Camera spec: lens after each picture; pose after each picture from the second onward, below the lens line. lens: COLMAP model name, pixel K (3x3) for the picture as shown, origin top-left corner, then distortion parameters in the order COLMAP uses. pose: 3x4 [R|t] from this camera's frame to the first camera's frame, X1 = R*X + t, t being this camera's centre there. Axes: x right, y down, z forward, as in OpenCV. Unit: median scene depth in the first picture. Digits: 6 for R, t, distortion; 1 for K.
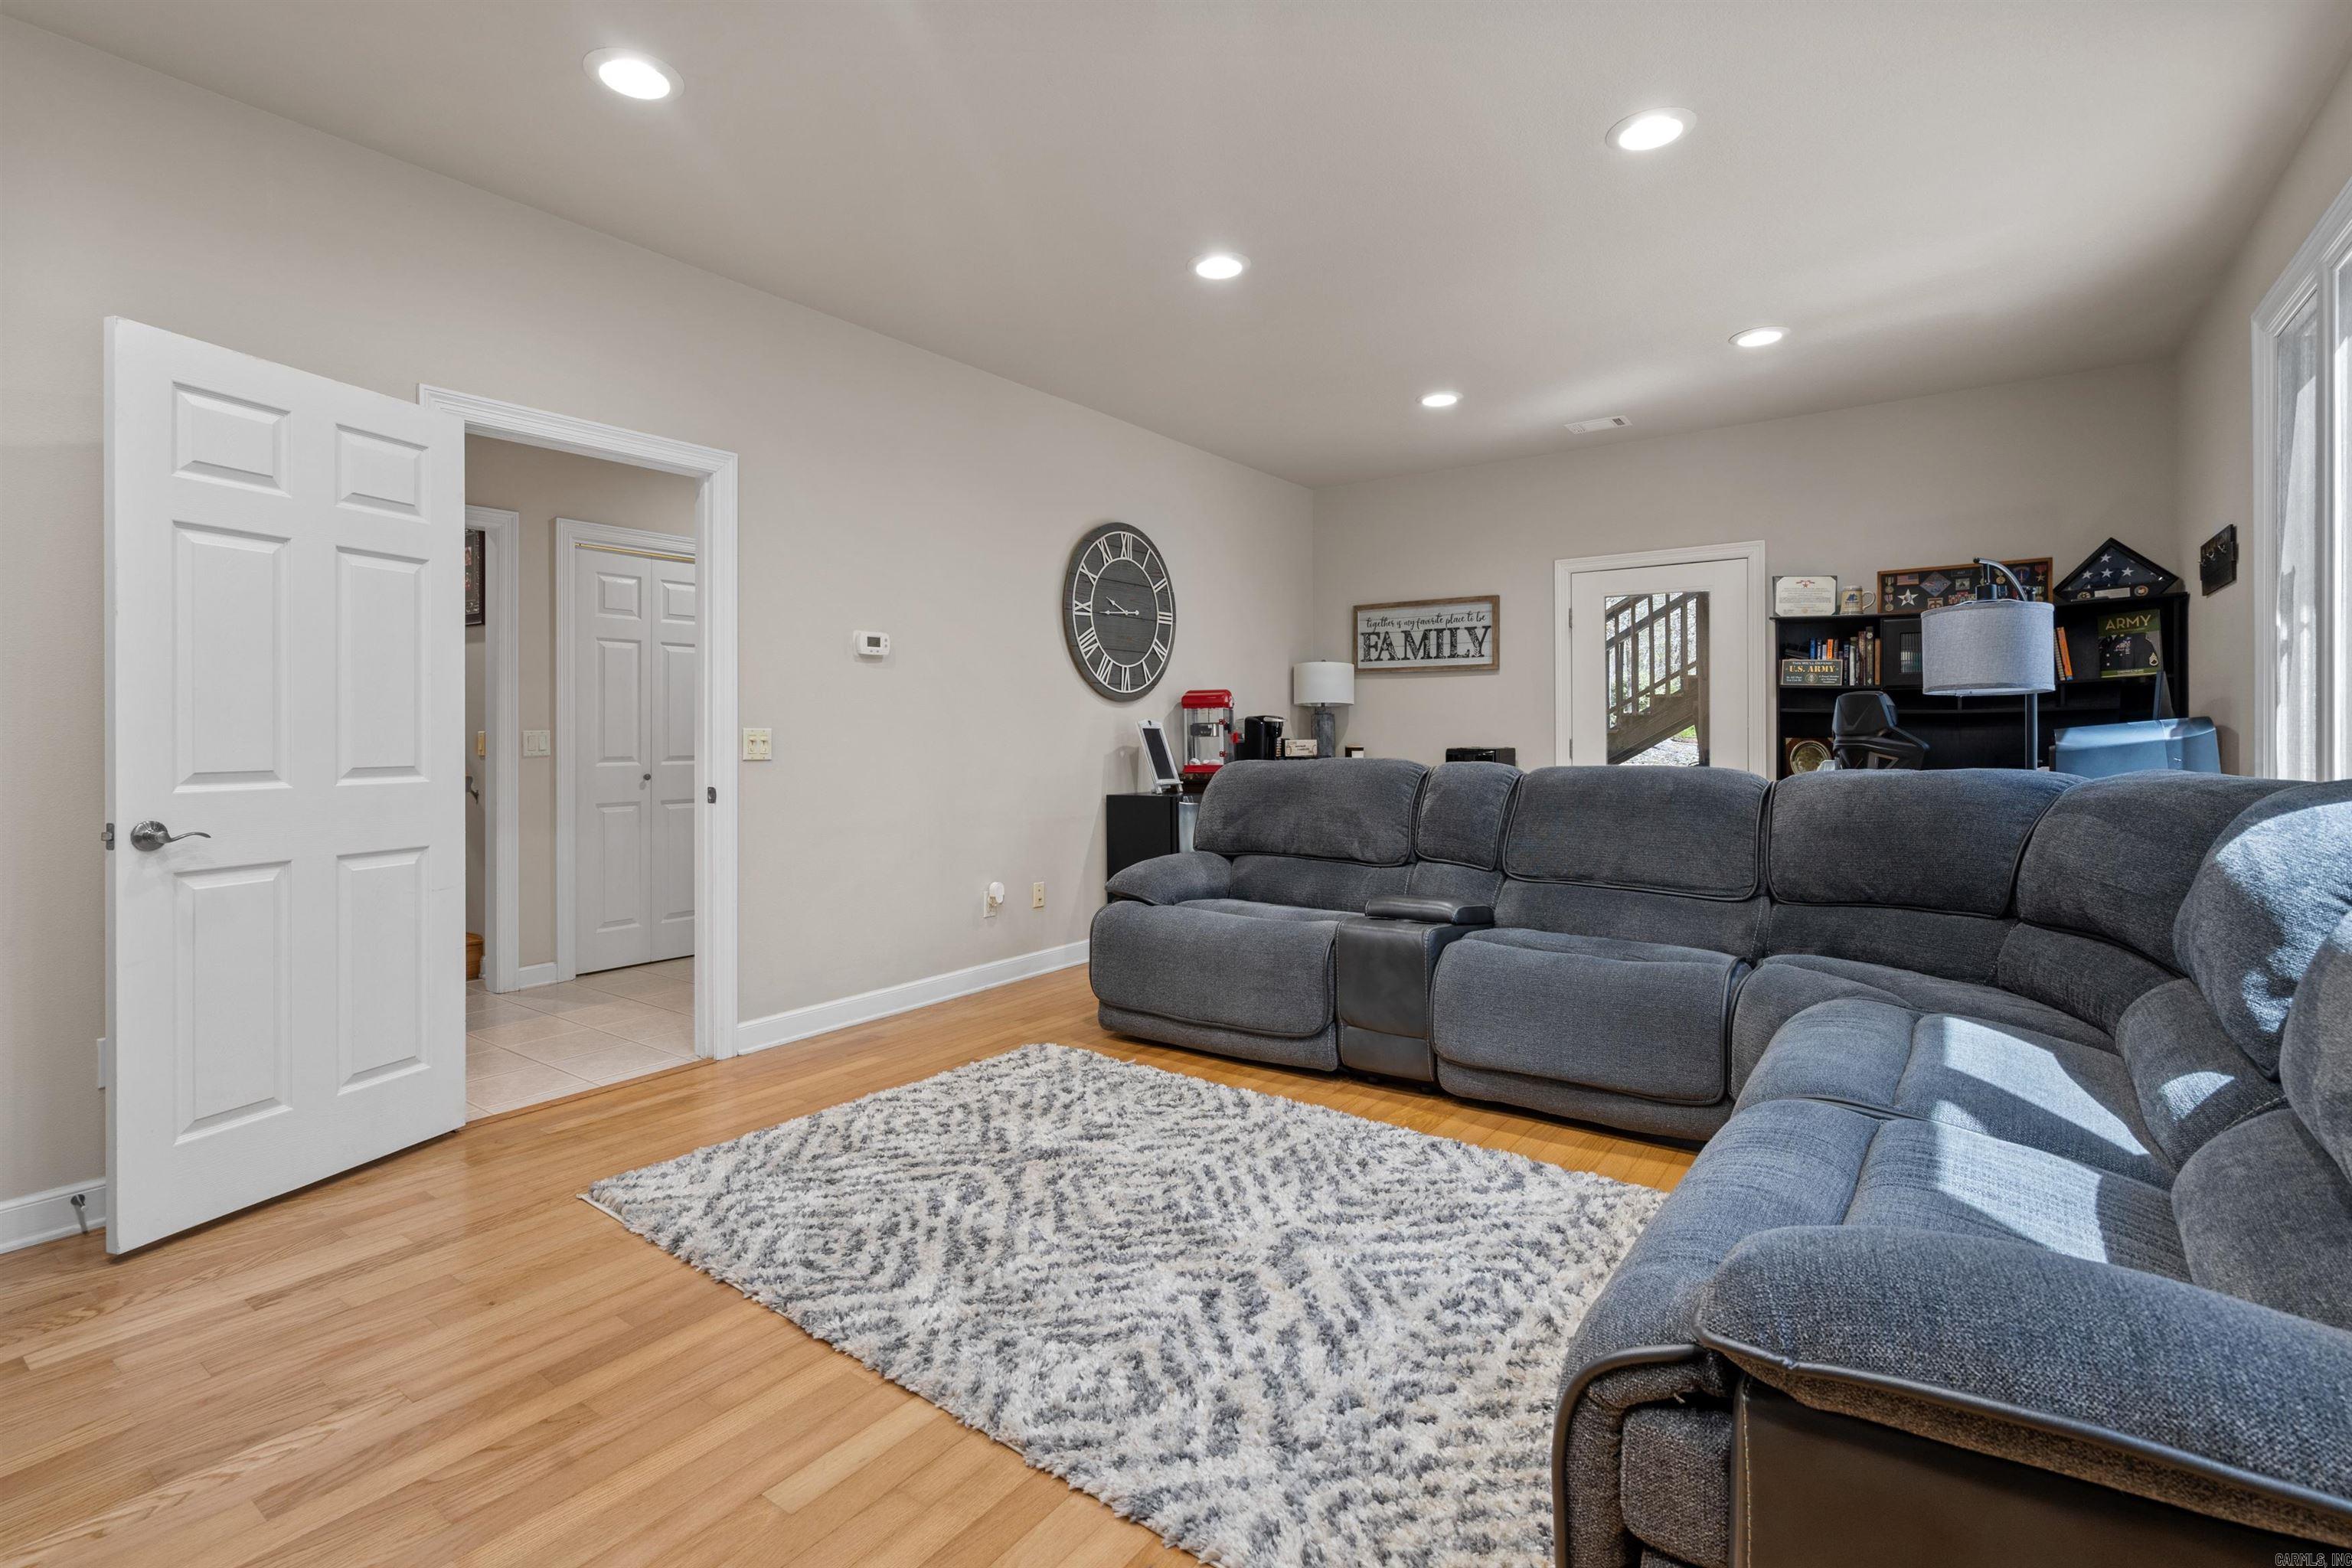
lens RADIAL K [[1074.7, 0, 1168.3], [0, 1074.7, 743.7], [0, 0, 1]] dist [-0.004012, 0.000940]
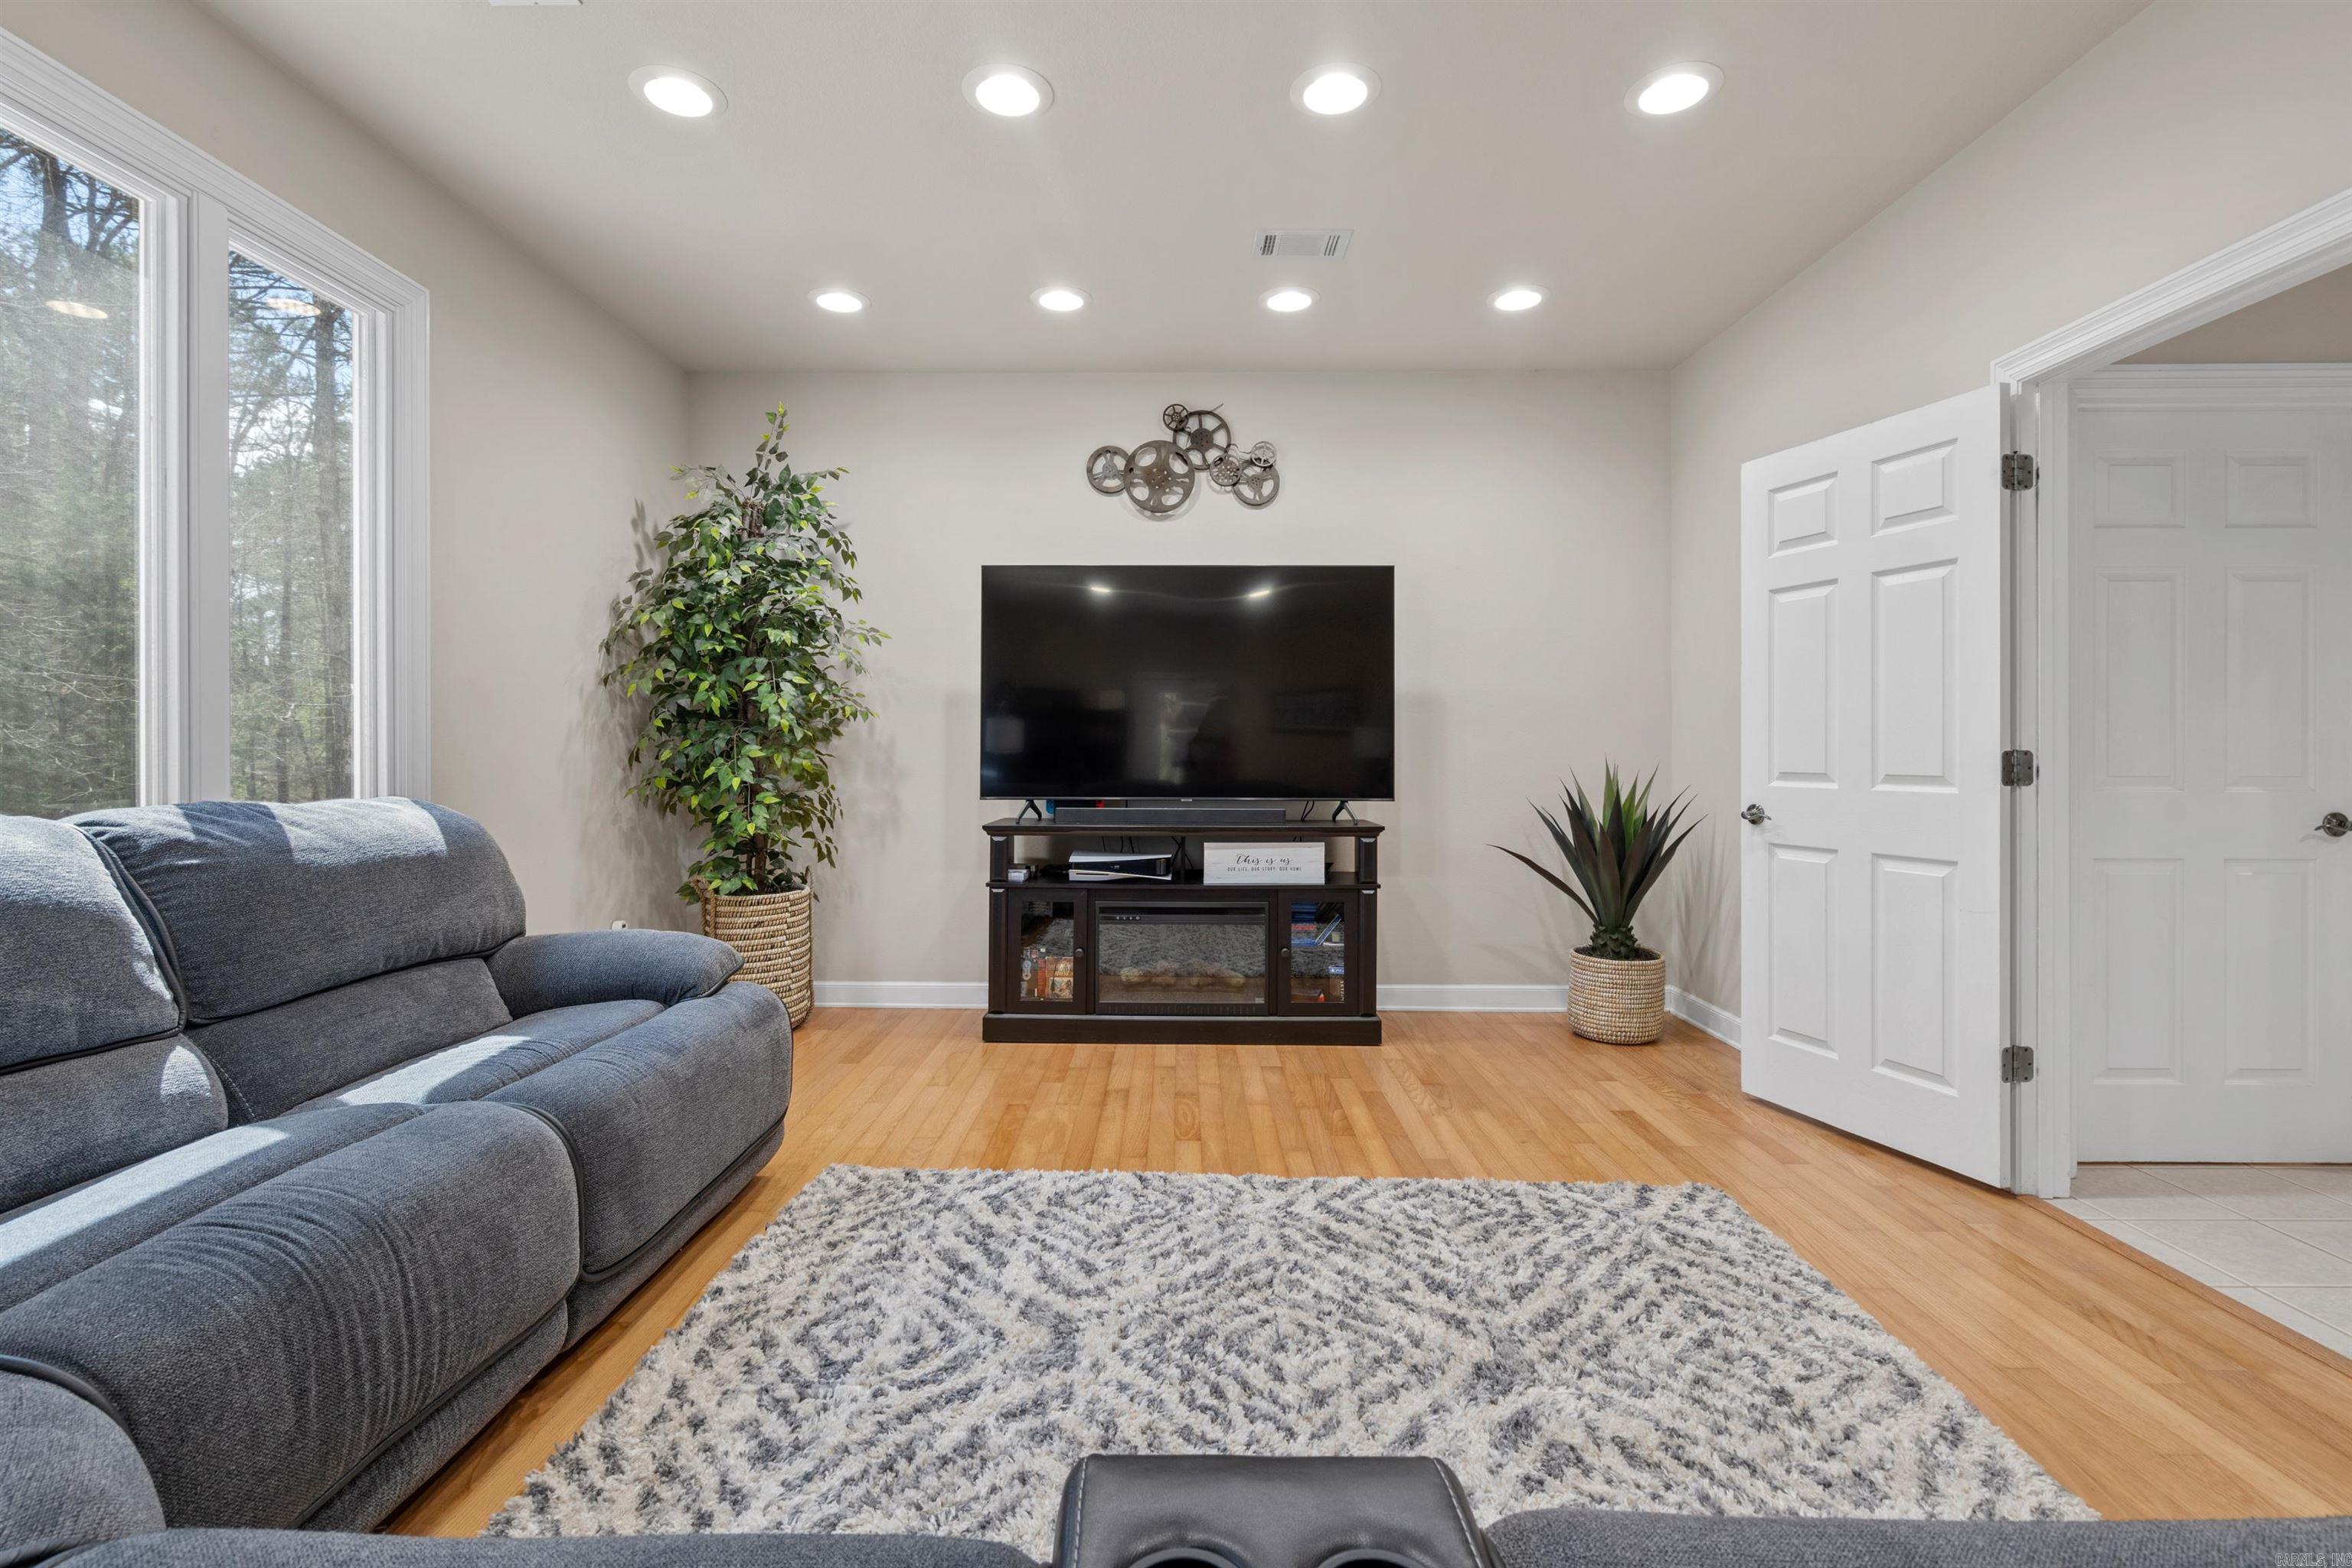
lens RADIAL K [[1074.7, 0, 1168.3], [0, 1074.7, 743.7], [0, 0, 1]] dist [-0.004012, 0.000940]
pose [[-0.809871, 0.001827, -0.586605, 0.445241], [-0.003358, 0.999964, 0.007751, -0.014475], [0.586598, 0.008247, -0.809836, 1.412801]]
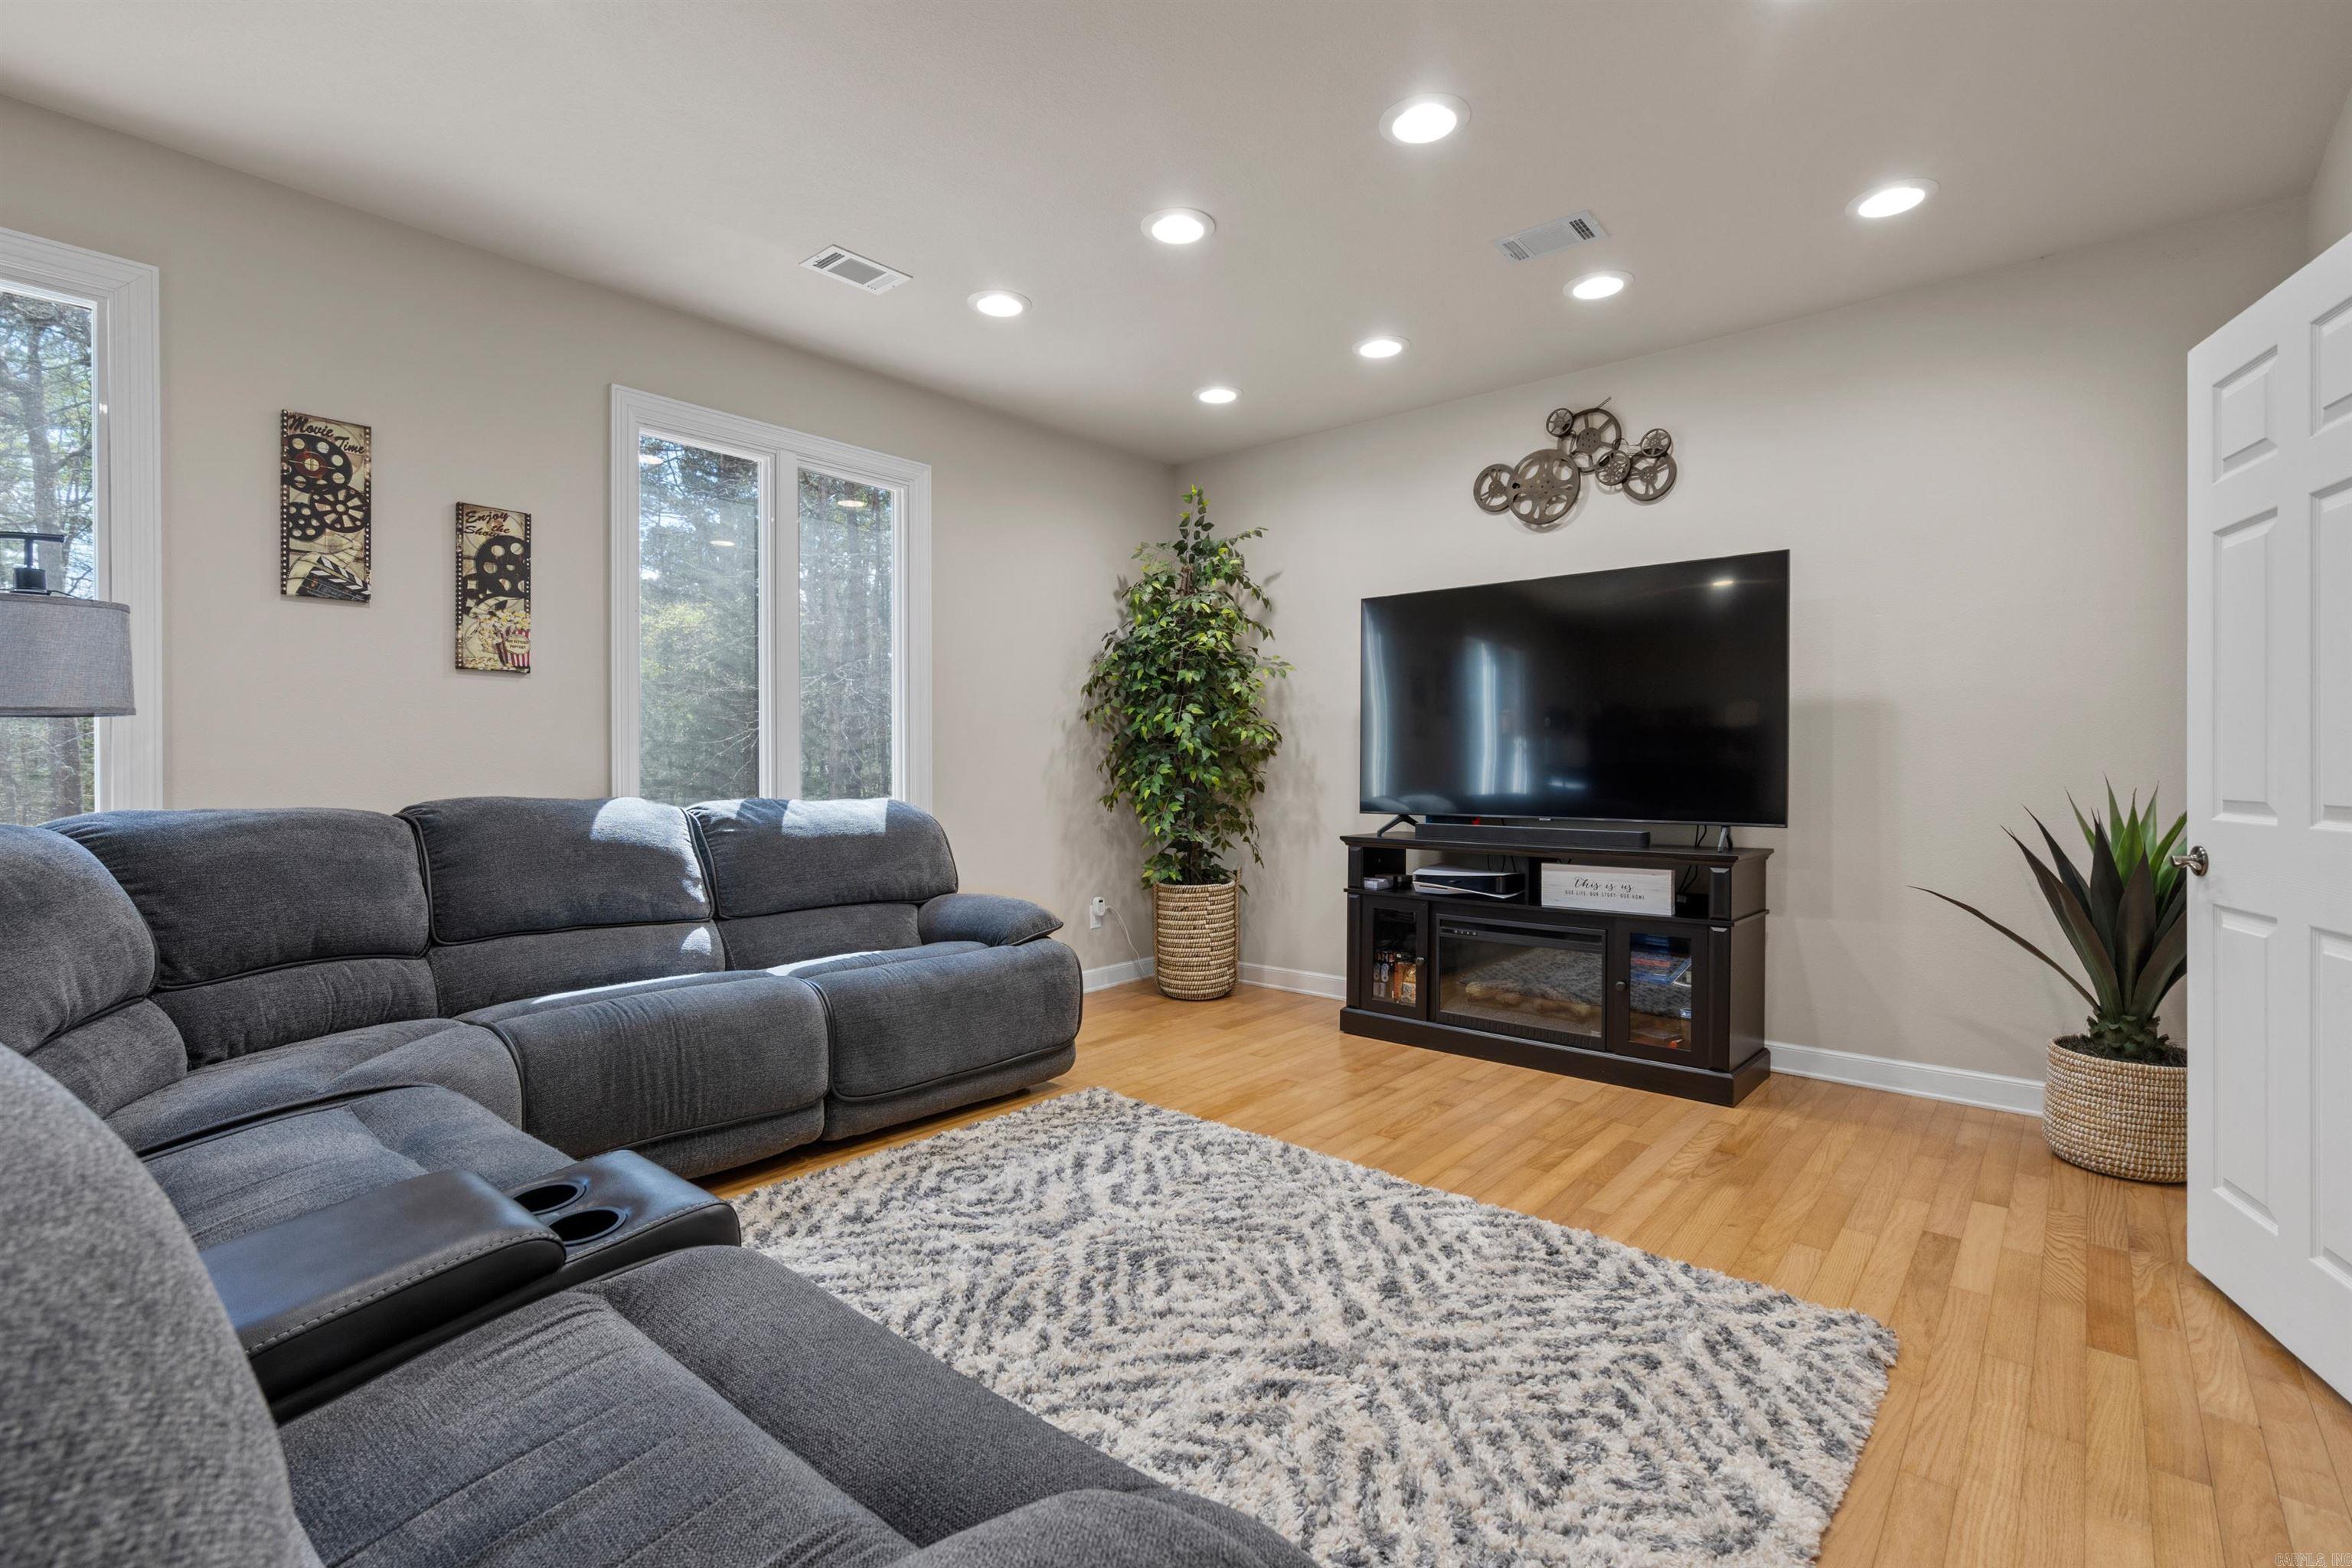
lens RADIAL K [[1078.1, 0, 1171.3], [0, 1078.1, 759.1], [0, 0, 1]] dist [0.000986, 0.001324]
pose [[-0.997115, 0.007109, 0.075569, -0.067007], [0.007503, 0.999960, 0.004937, -0.016668], [-0.075531, 0.005489, -0.997128, 1.712071]]
